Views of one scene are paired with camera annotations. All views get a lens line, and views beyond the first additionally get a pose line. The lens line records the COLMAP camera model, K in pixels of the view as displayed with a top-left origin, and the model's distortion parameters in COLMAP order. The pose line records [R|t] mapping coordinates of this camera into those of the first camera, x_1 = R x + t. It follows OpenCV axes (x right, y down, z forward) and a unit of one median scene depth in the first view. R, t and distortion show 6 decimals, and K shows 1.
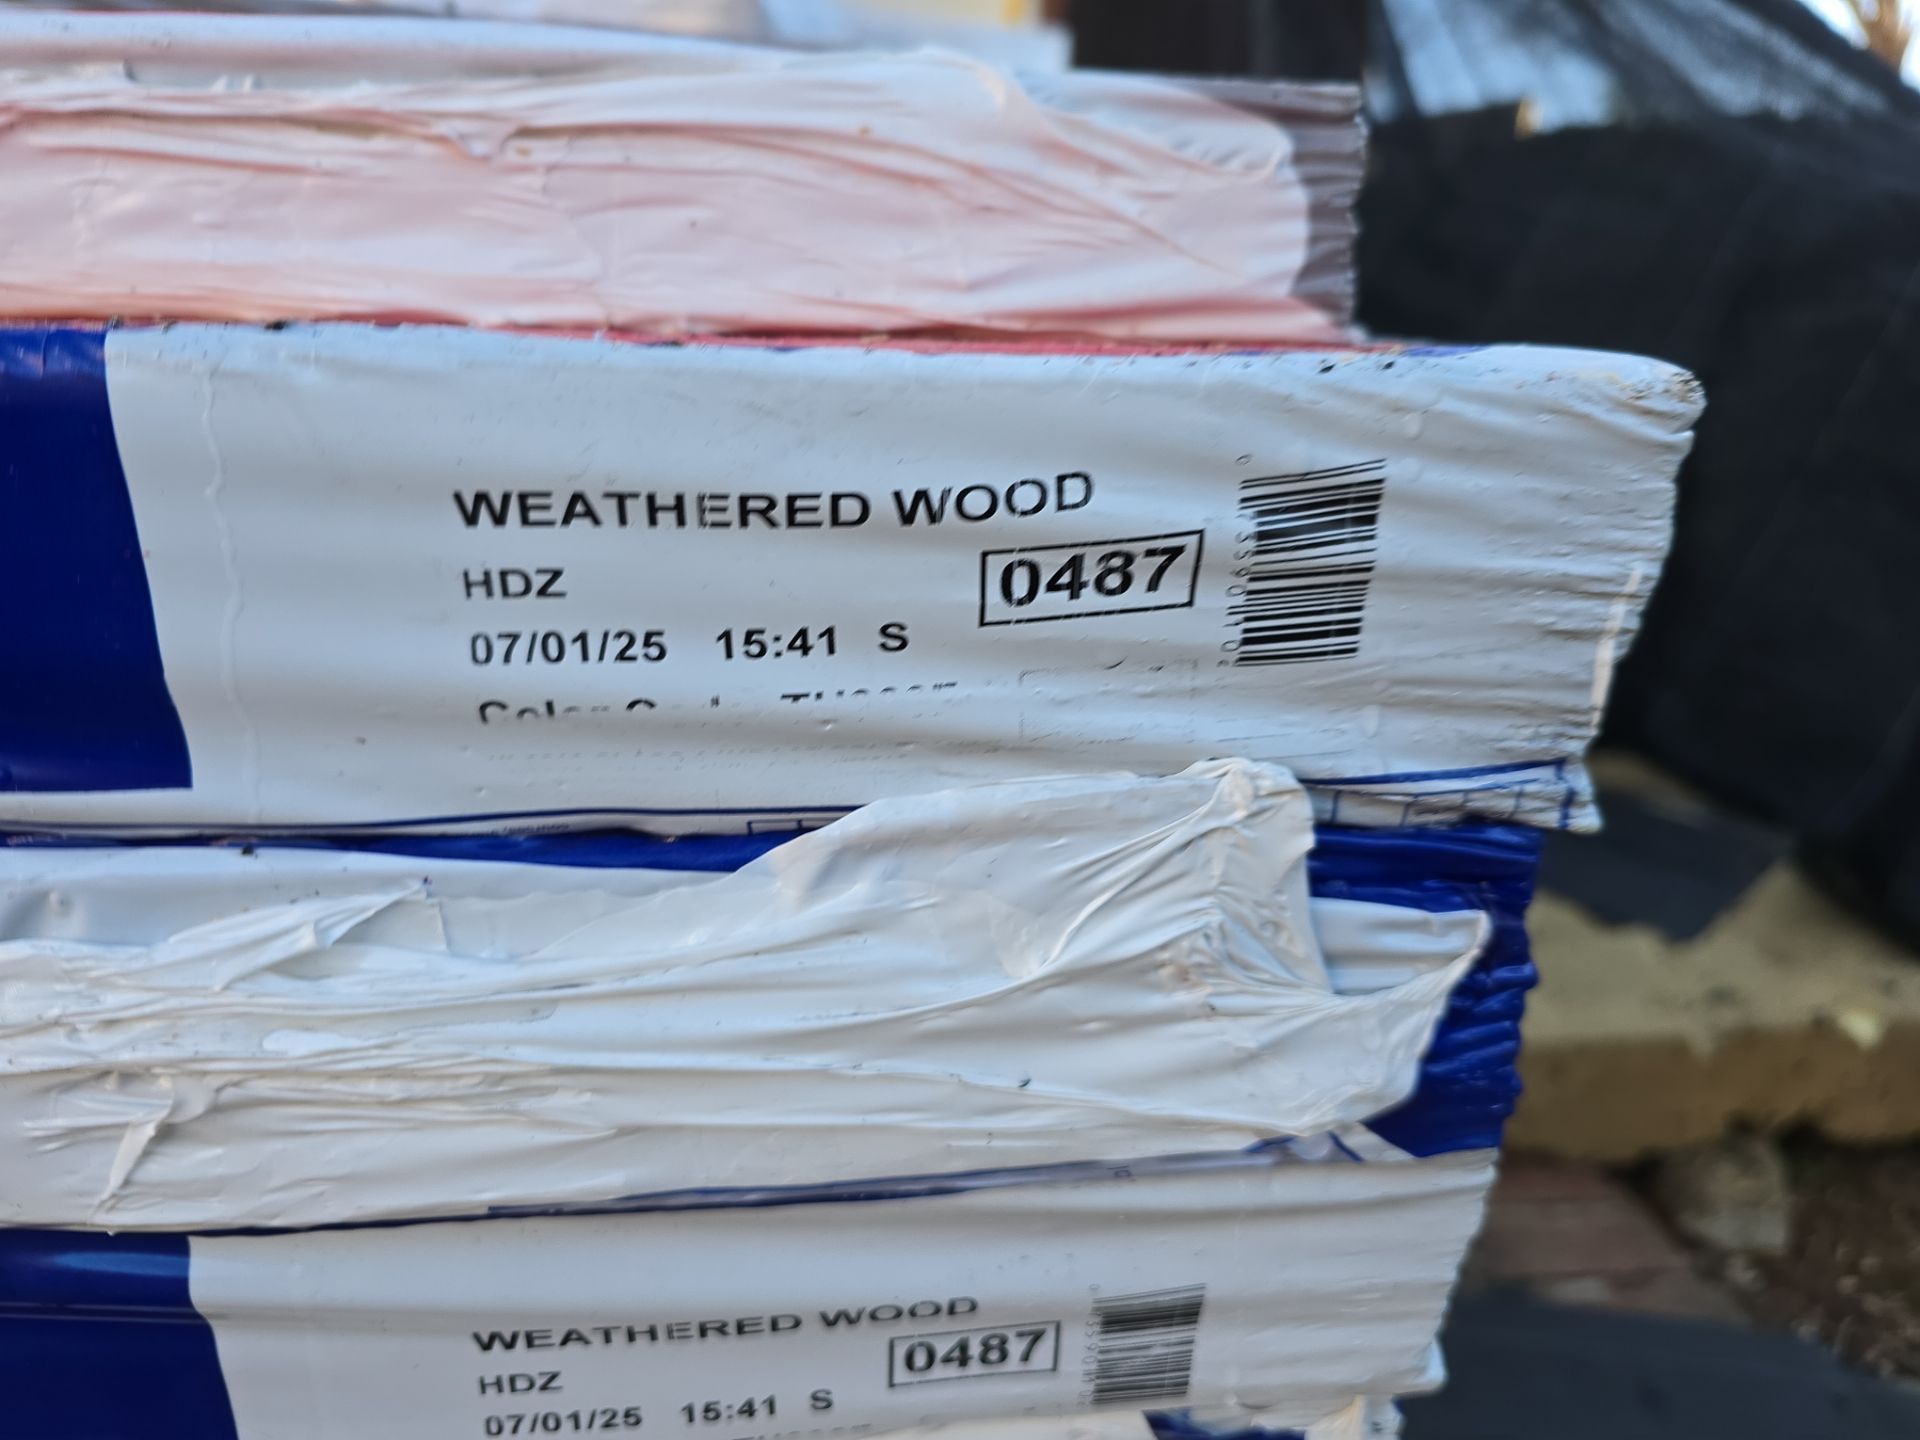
lens RADIAL K [[1269.8, 0, 960.0], [0, 1269.8, 720.0], [0, 0, 1]] dist [0.023011, -0.030432]
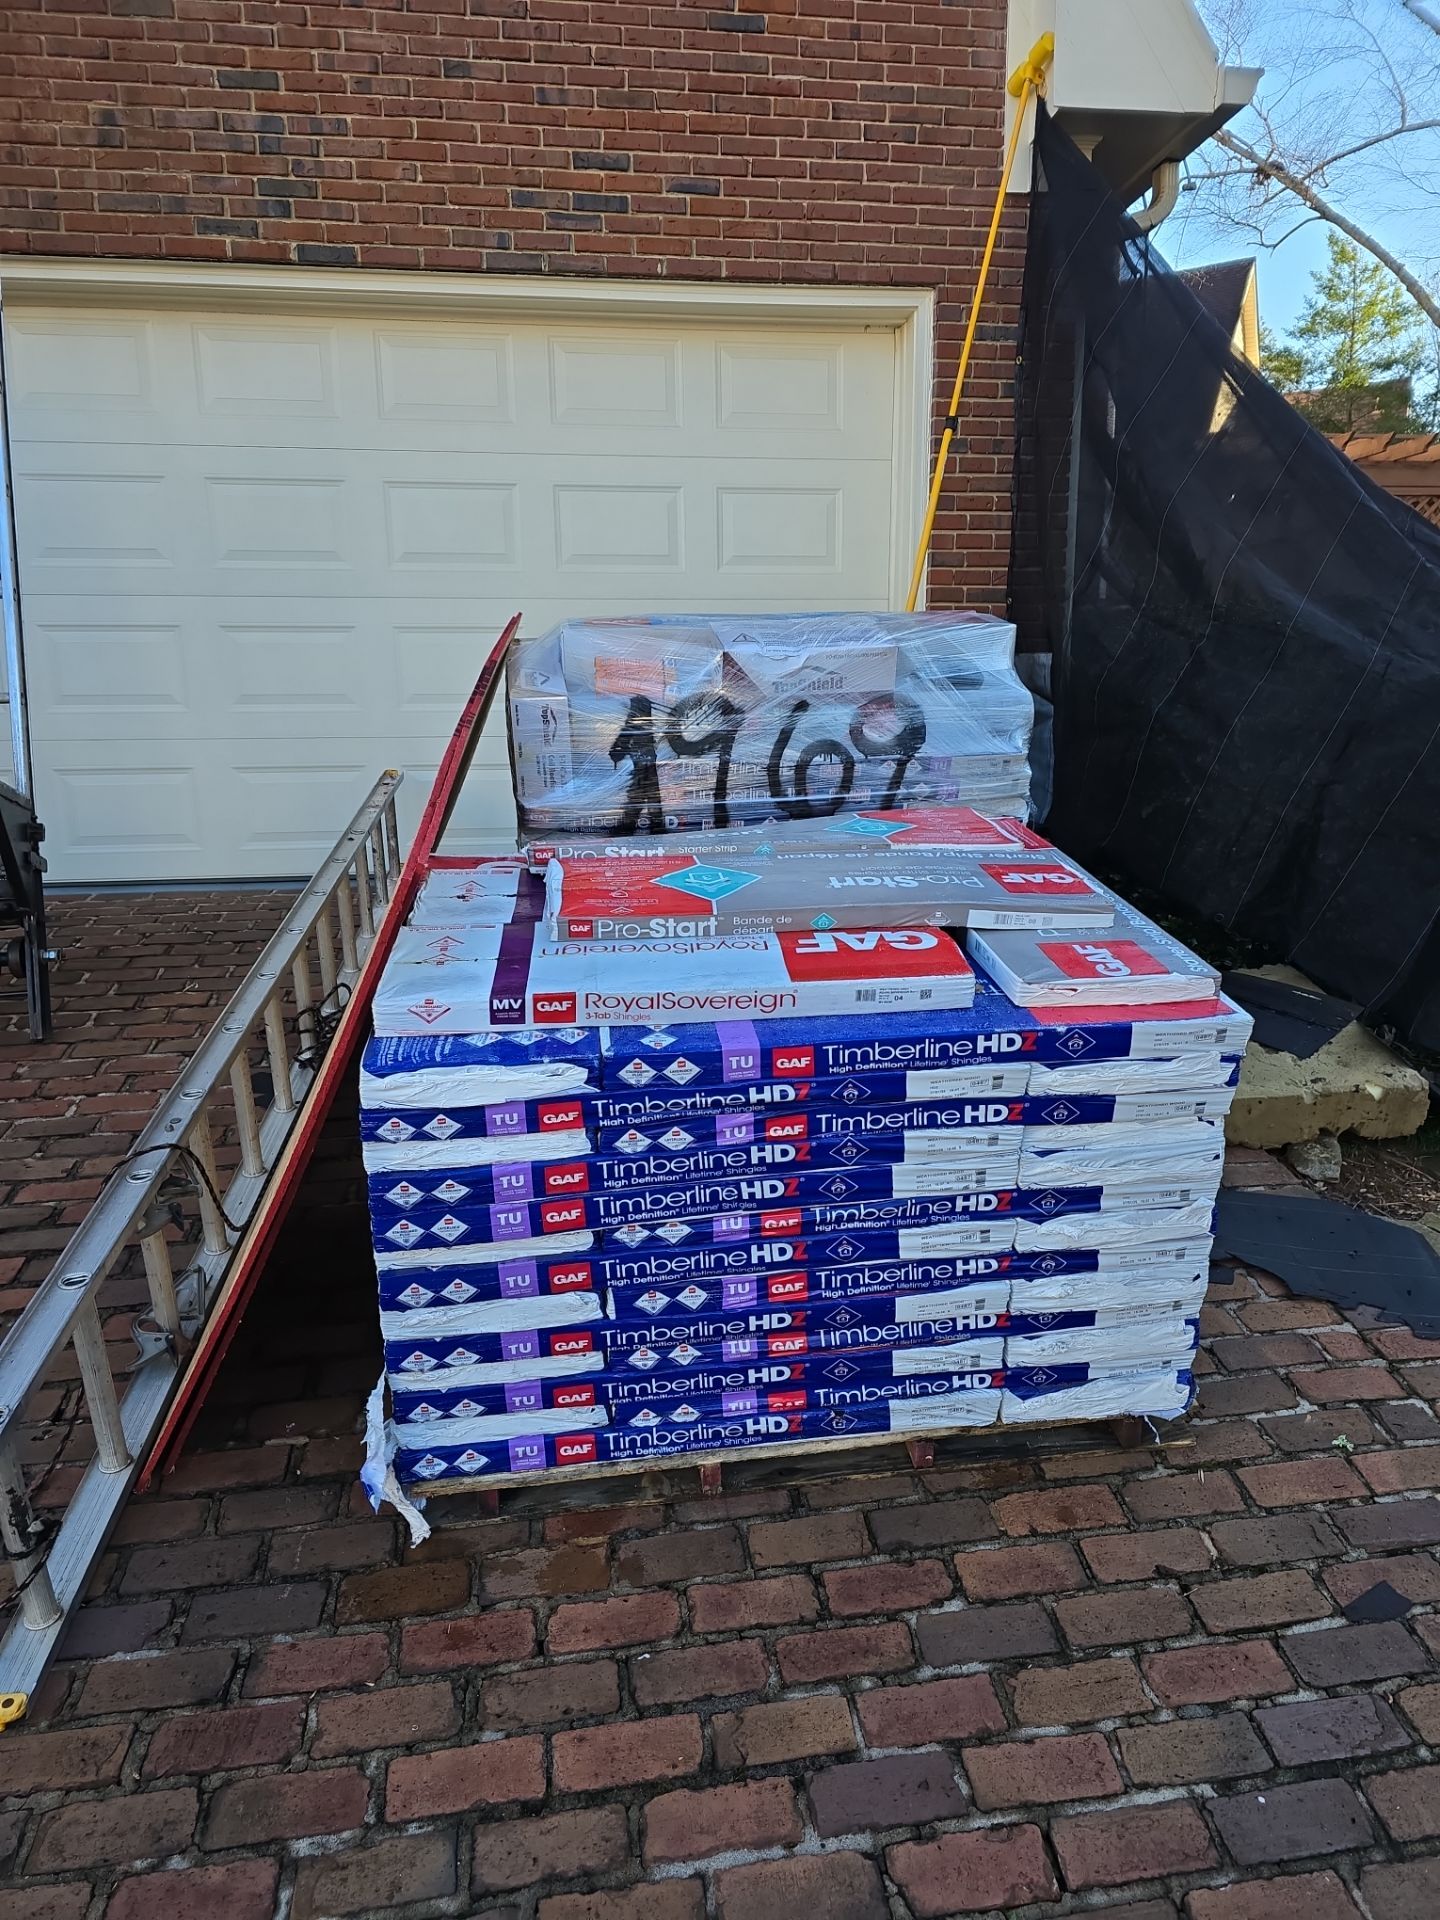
lens RADIAL K [[1269.8, 0, 720.0], [0, 1269.8, 960.0], [0, 0, 1]] dist [0.023011, -0.030432]
pose [[0.998948, -0.032086, 0.032773, -0.660938], [0.029116, 0.995748, 0.087401, -0.276367], [-0.035438, -0.086355, 0.995634, -1.471886]]
